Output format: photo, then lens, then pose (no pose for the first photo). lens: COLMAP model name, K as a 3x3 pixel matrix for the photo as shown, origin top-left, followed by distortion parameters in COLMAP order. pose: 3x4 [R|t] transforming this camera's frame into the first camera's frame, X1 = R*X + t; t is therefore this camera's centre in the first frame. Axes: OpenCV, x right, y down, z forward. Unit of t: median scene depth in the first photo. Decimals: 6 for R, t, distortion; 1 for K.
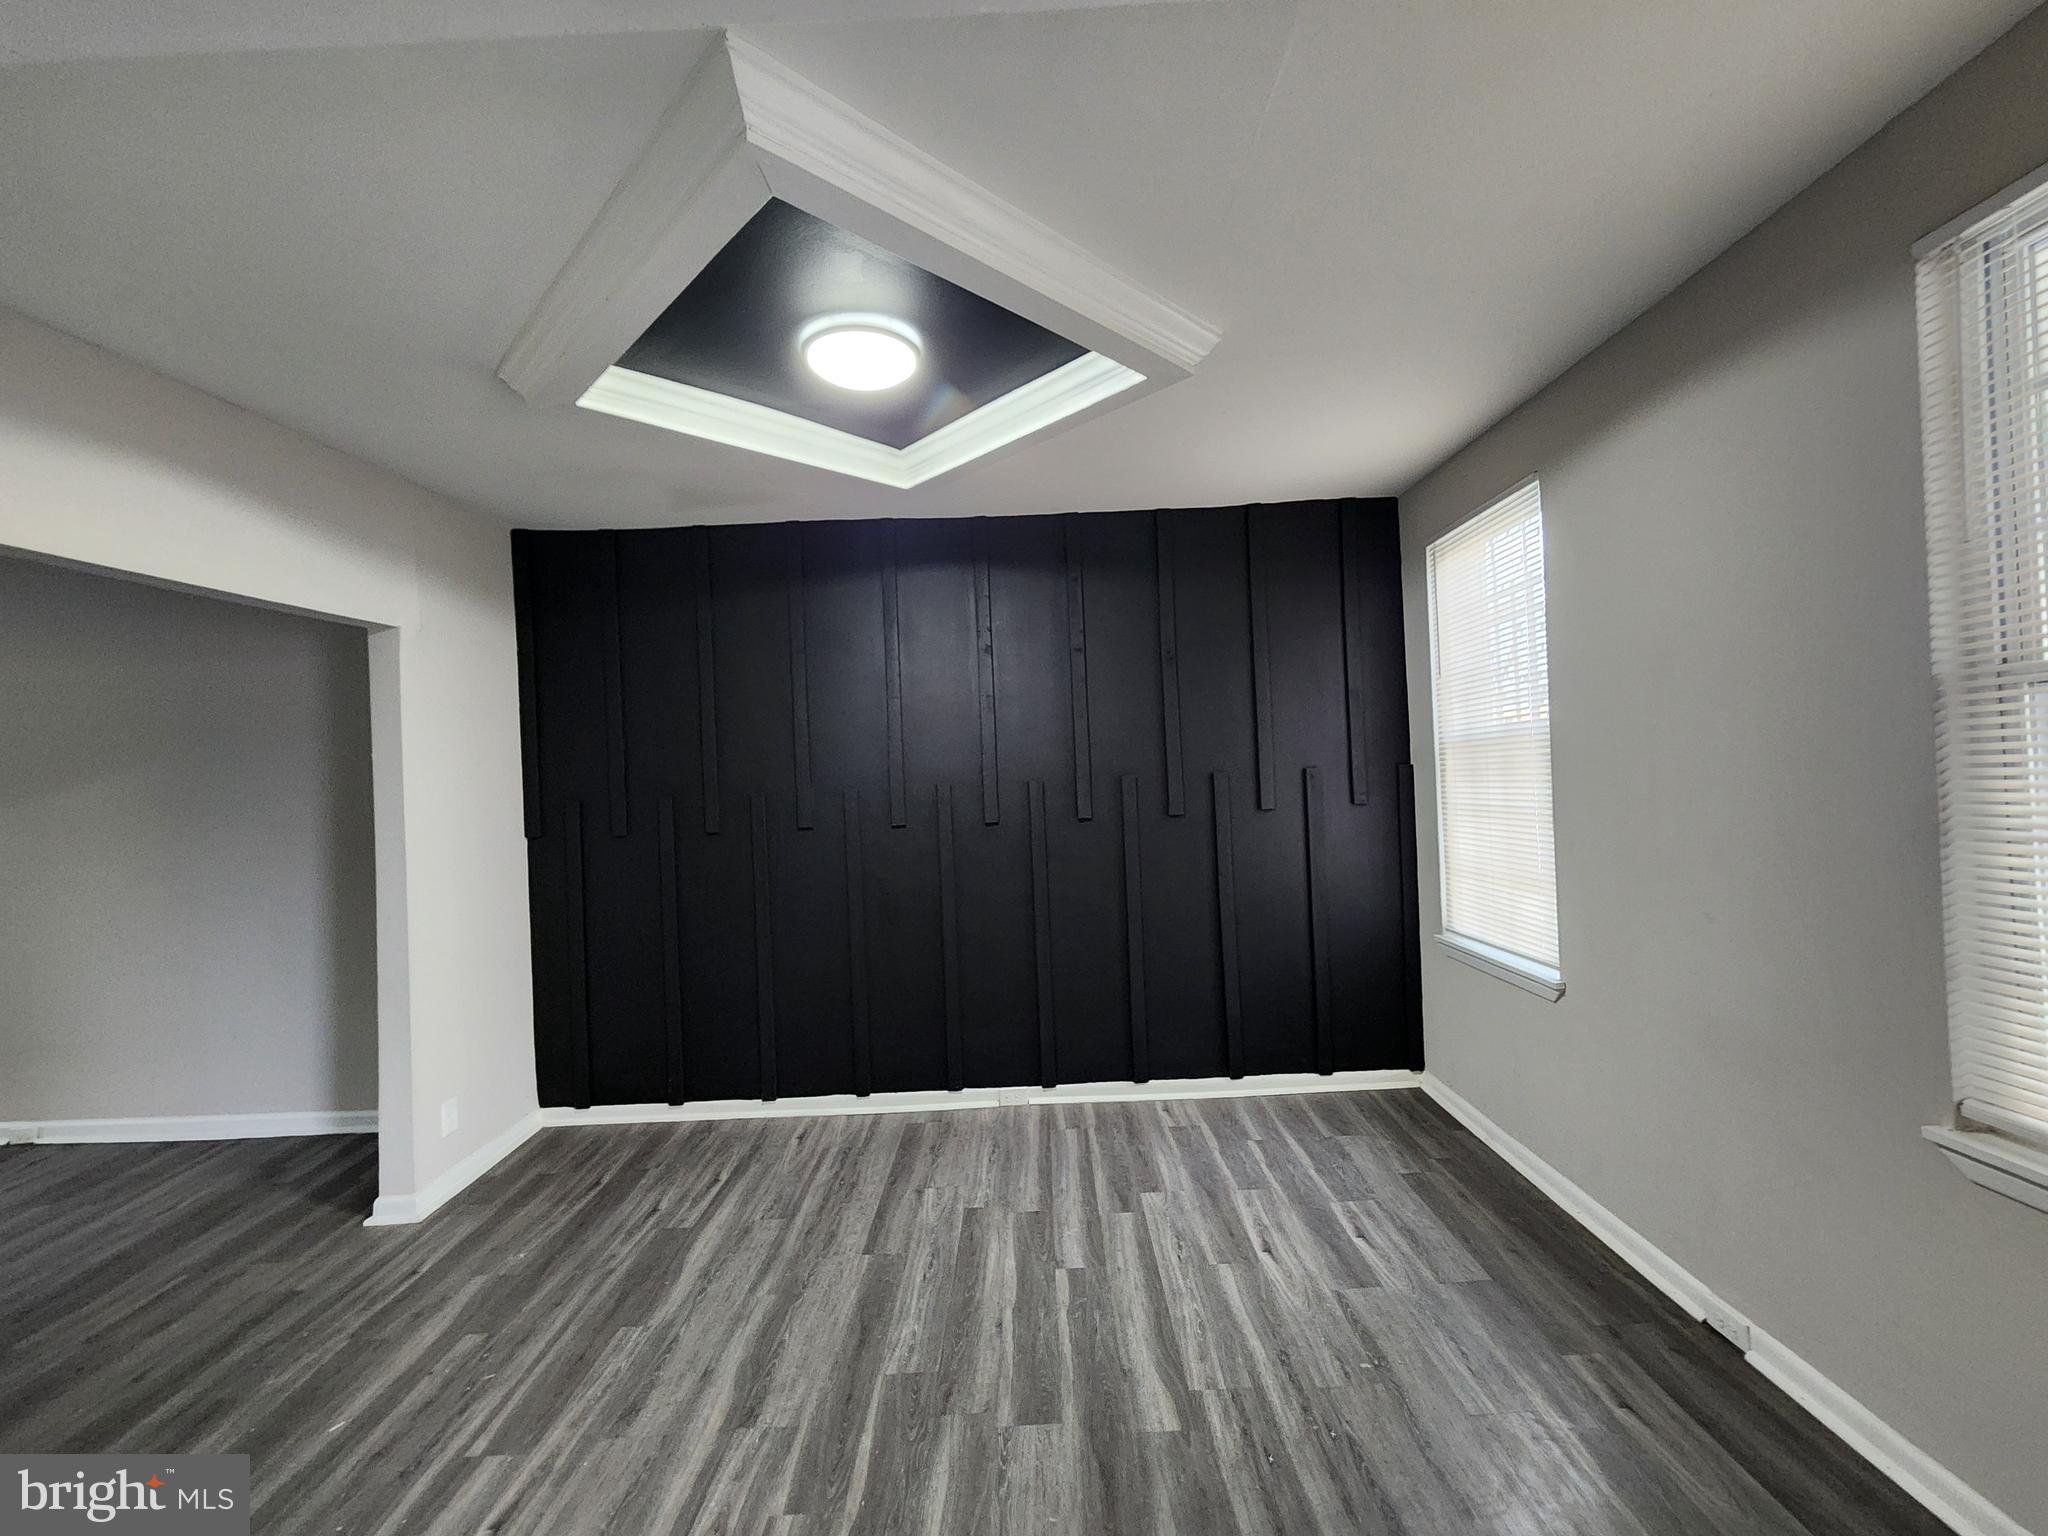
lens RADIAL K [[839.6, 0, 1030.2], [0, 839.6, 766.8], [0, 0, 1]] dist [0.003826, 0.001178]
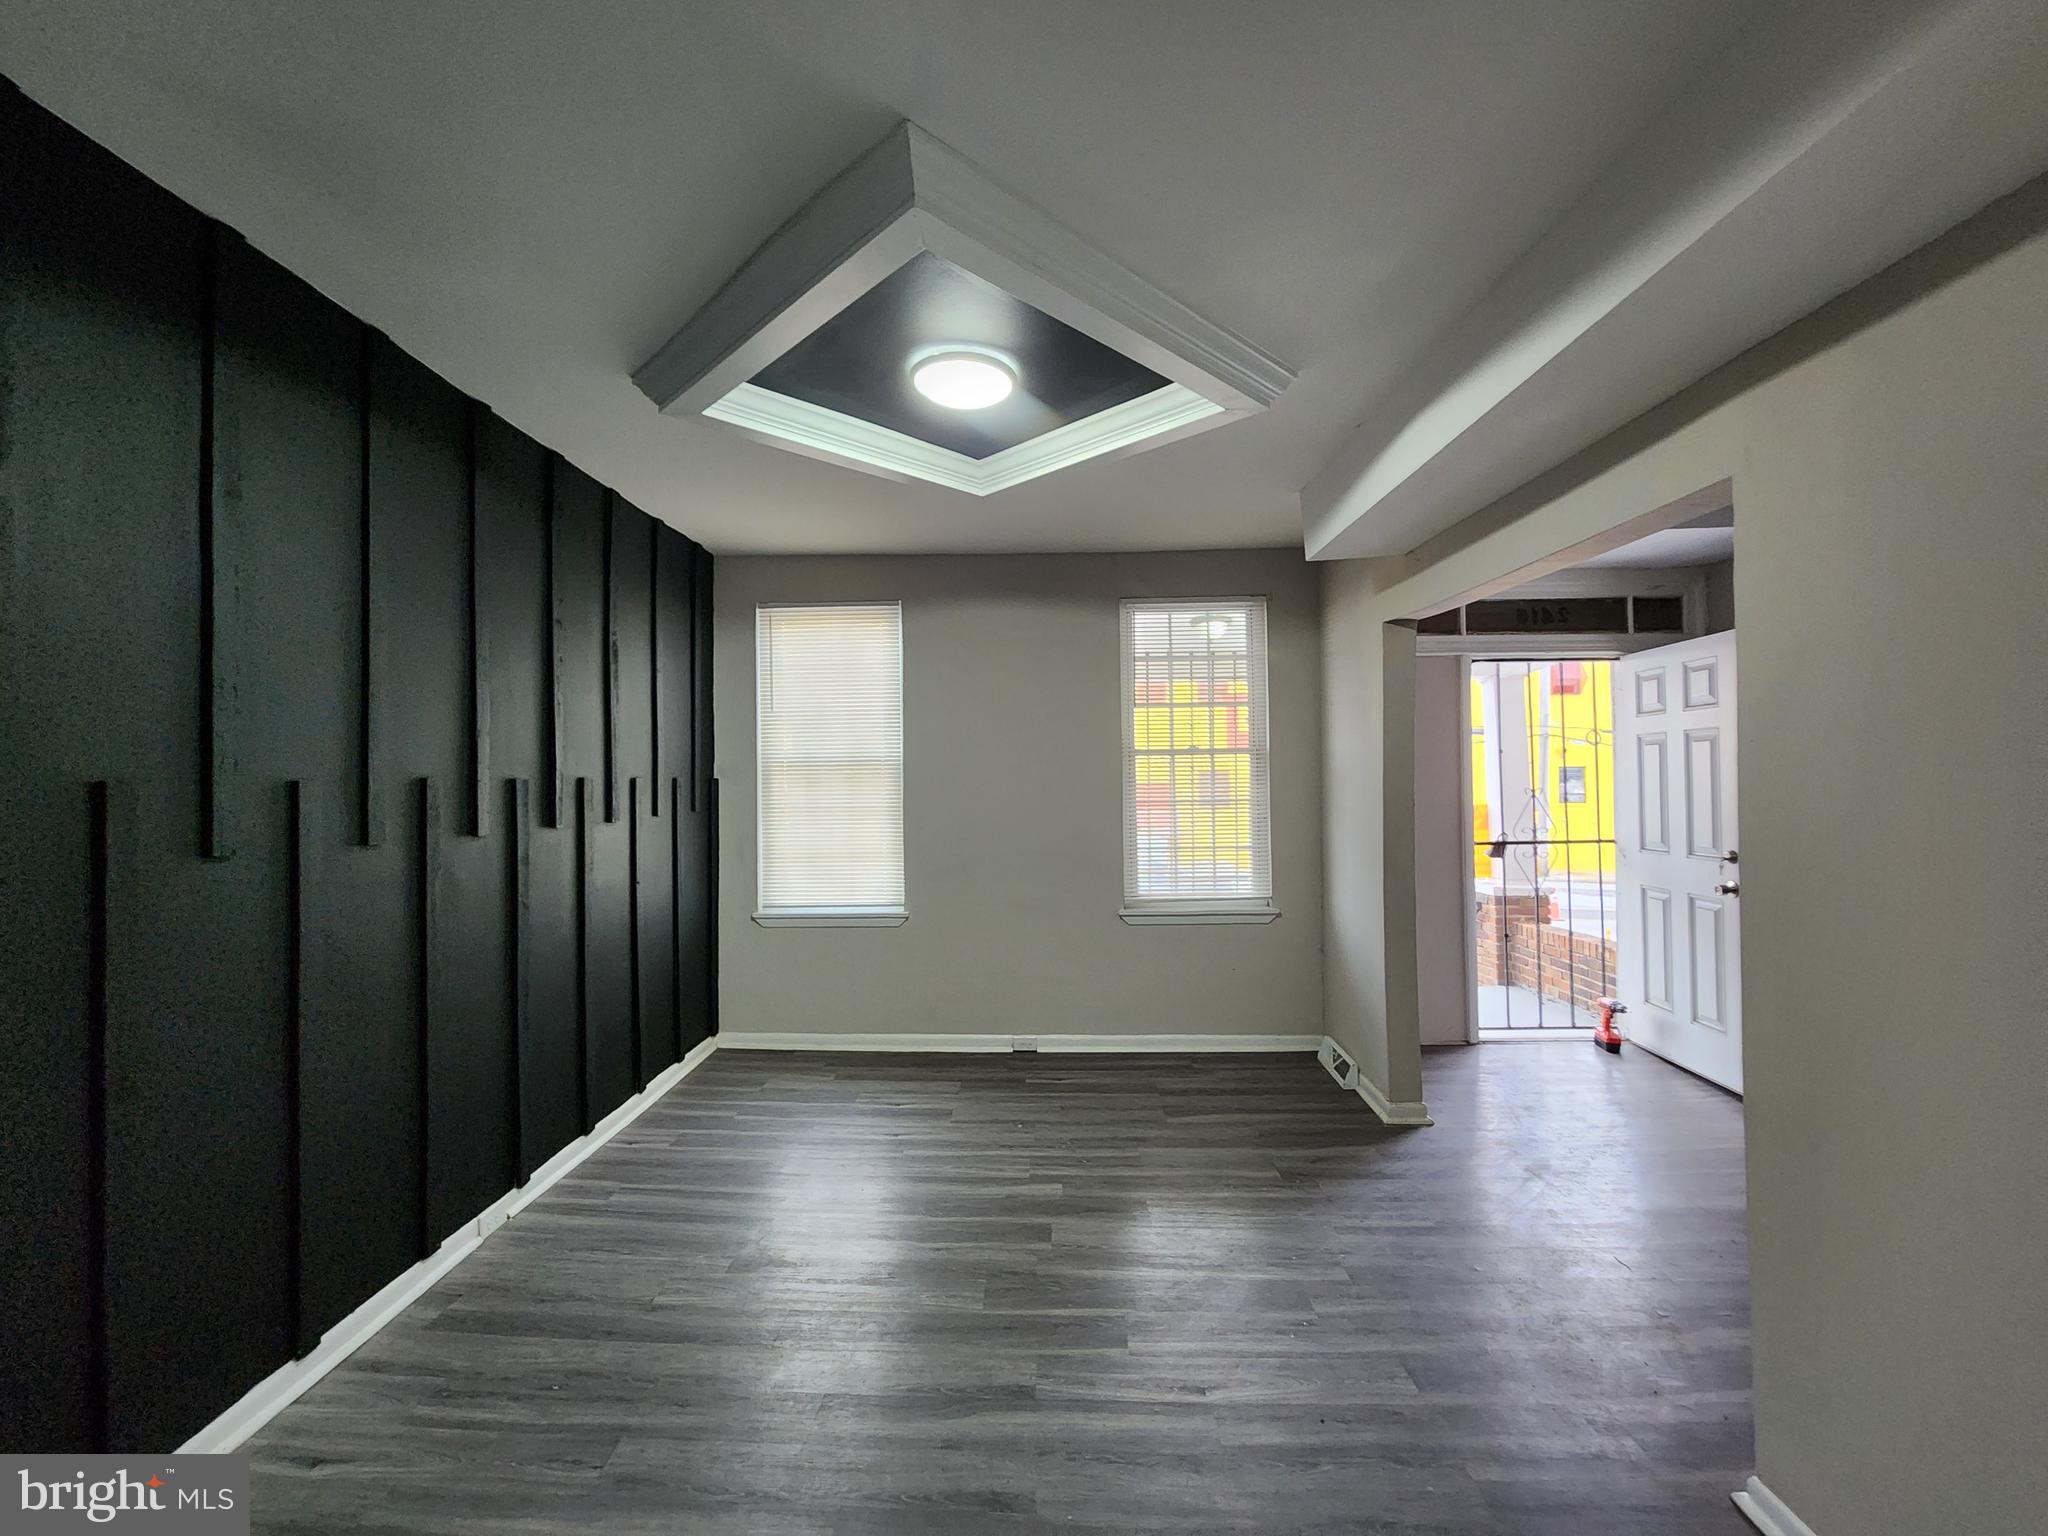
lens RADIAL K [[839.6, 0, 1031.0], [0, 839.6, 771.8], [0, 0, 1]] dist [0.003826, 0.001178]
pose [[0.022621, 0.052777, 0.998350, -0.905457], [-0.004943, 0.998599, -0.052678, 0.058077], [-0.999732, -0.003743, 0.022850, 0.639612]]
